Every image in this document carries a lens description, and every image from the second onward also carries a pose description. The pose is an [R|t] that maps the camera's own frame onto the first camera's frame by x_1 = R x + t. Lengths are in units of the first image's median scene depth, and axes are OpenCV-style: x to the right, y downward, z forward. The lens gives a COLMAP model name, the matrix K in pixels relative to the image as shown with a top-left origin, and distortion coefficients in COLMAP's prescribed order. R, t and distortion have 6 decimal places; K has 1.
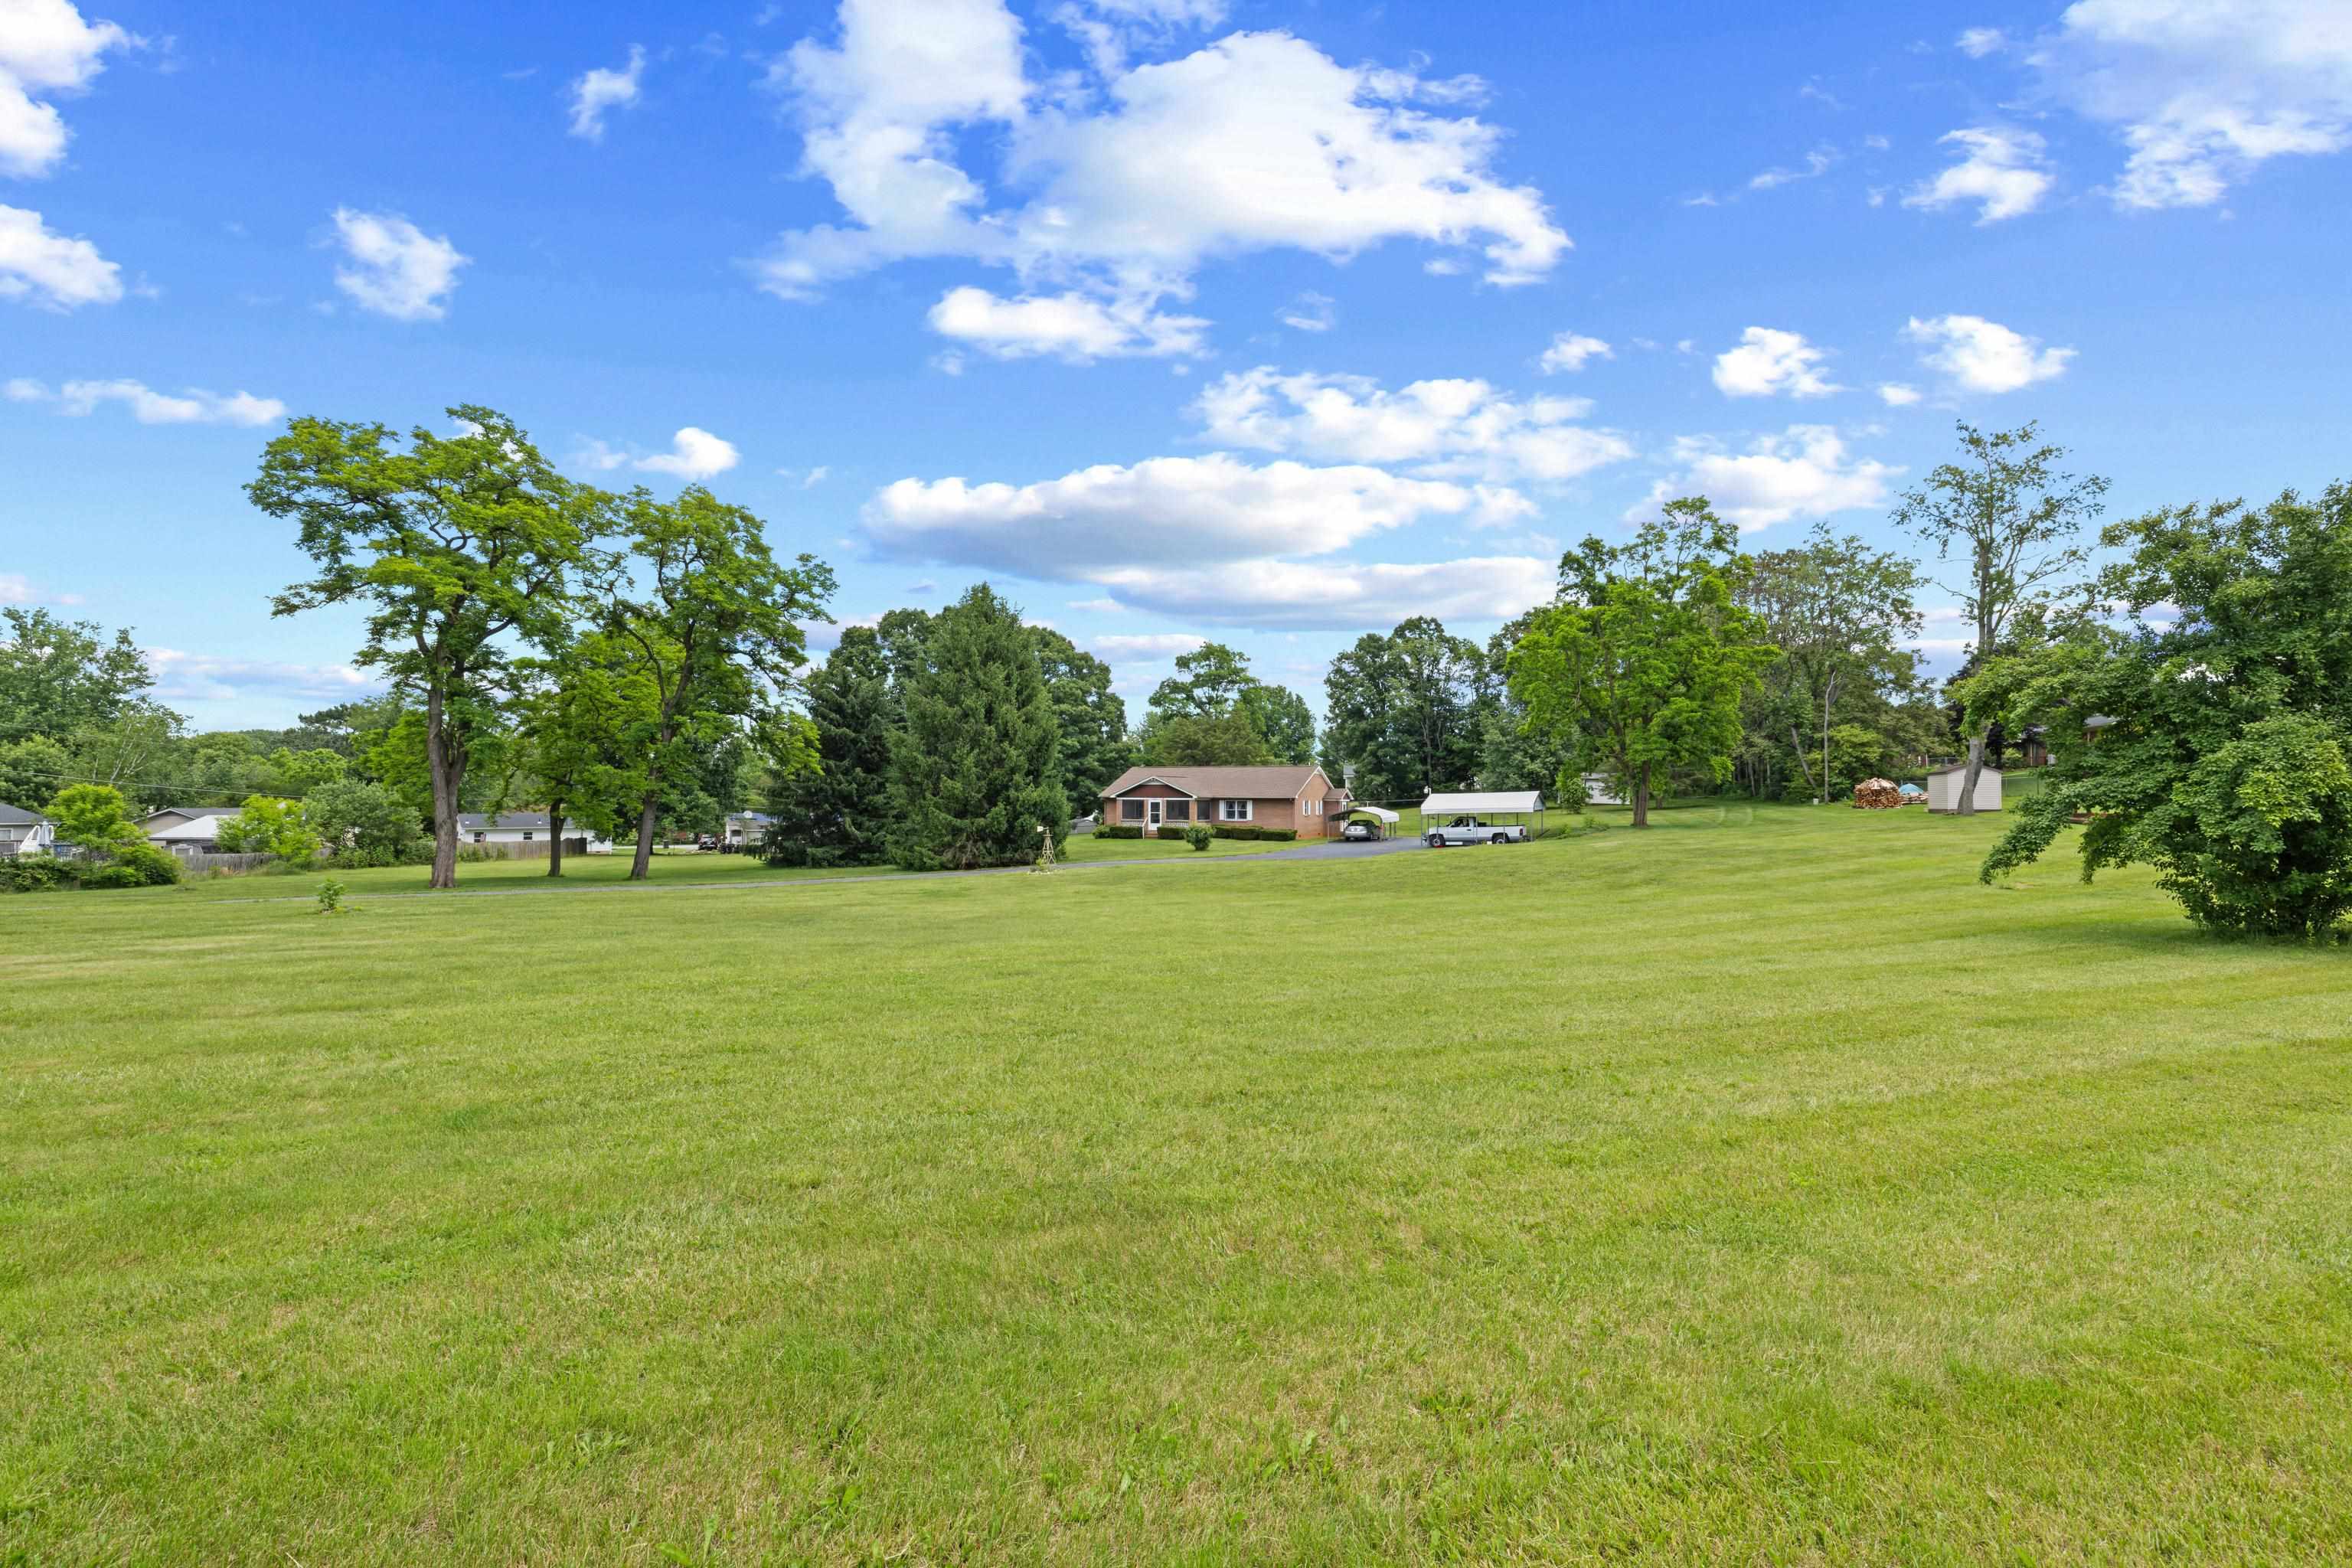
lens RADIAL K [[1001.2, 0, 1177.3], [0, 1001.2, 774.7], [0, 0, 1]] dist [0.000304, 0.000214]
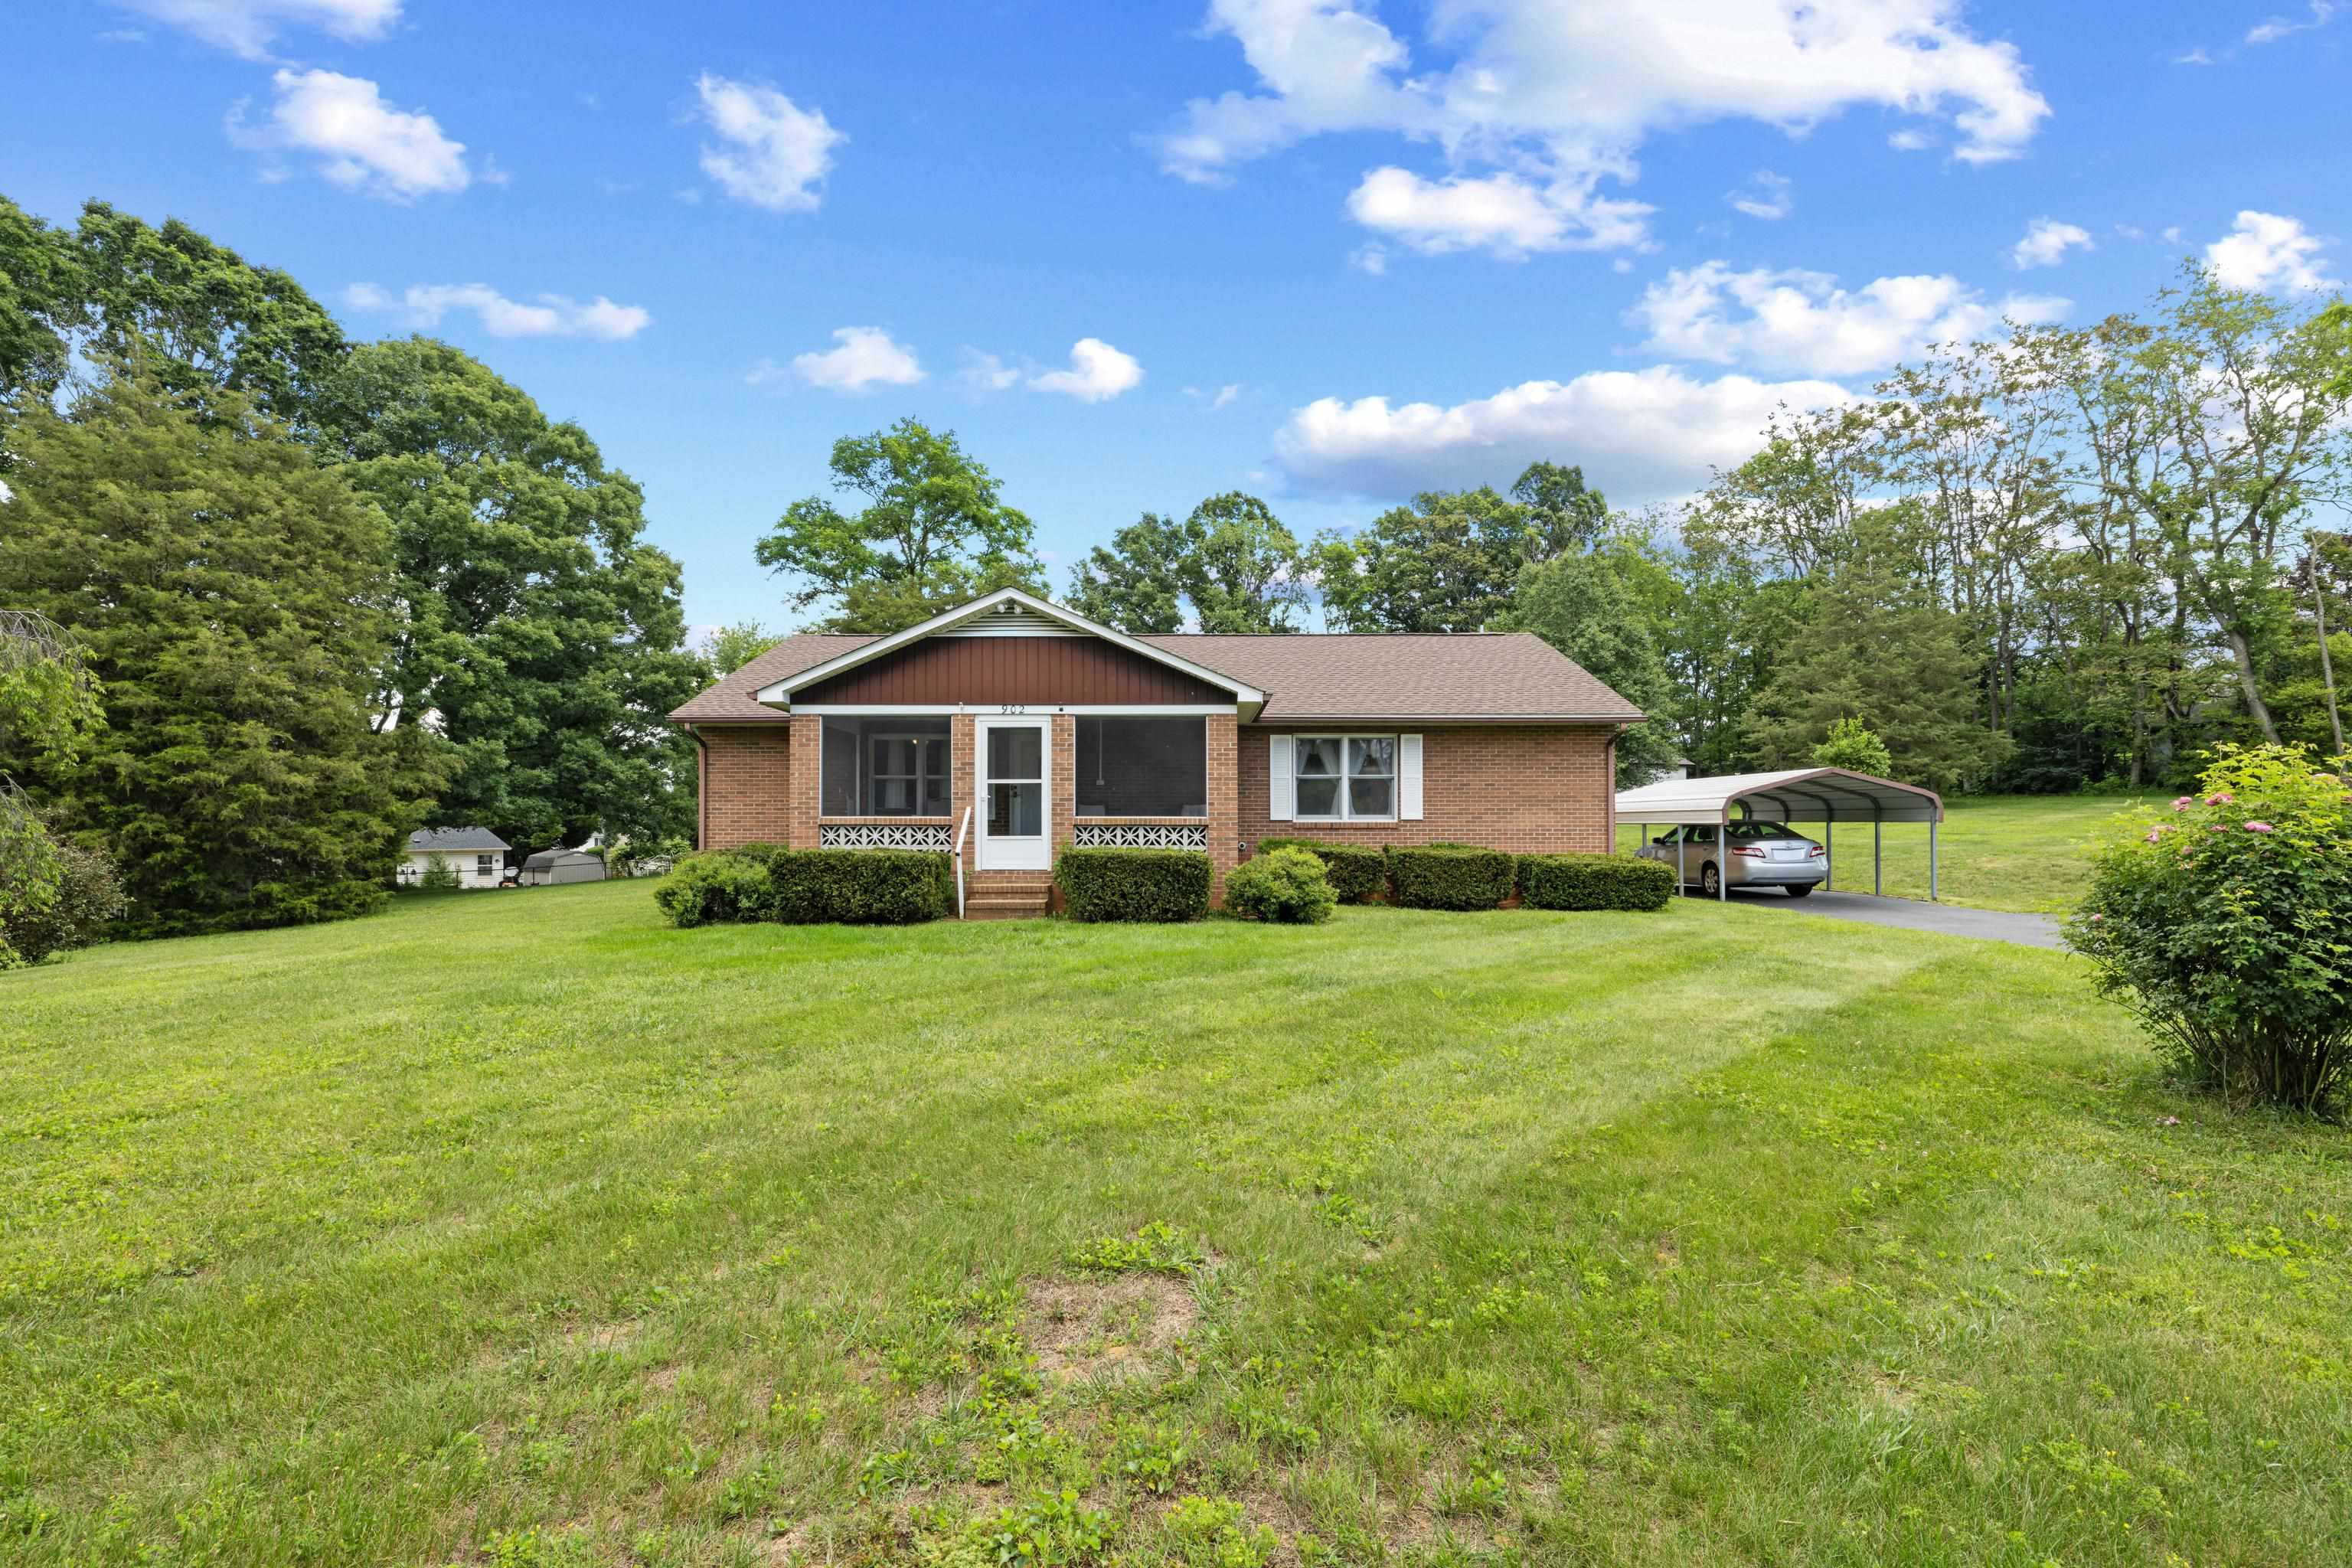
lens RADIAL K [[1078.2, 0, 1178.1], [0, 1078.2, 824.5], [0, 0, 1]] dist [-0.000275, -0.000019]
pose [[0.910271, -0.000984, 0.414013, -0.079309], [-0.005840, 0.999867, 0.015217, 0.042539], [-0.413973, -0.016270, 0.910144, 0.783860]]
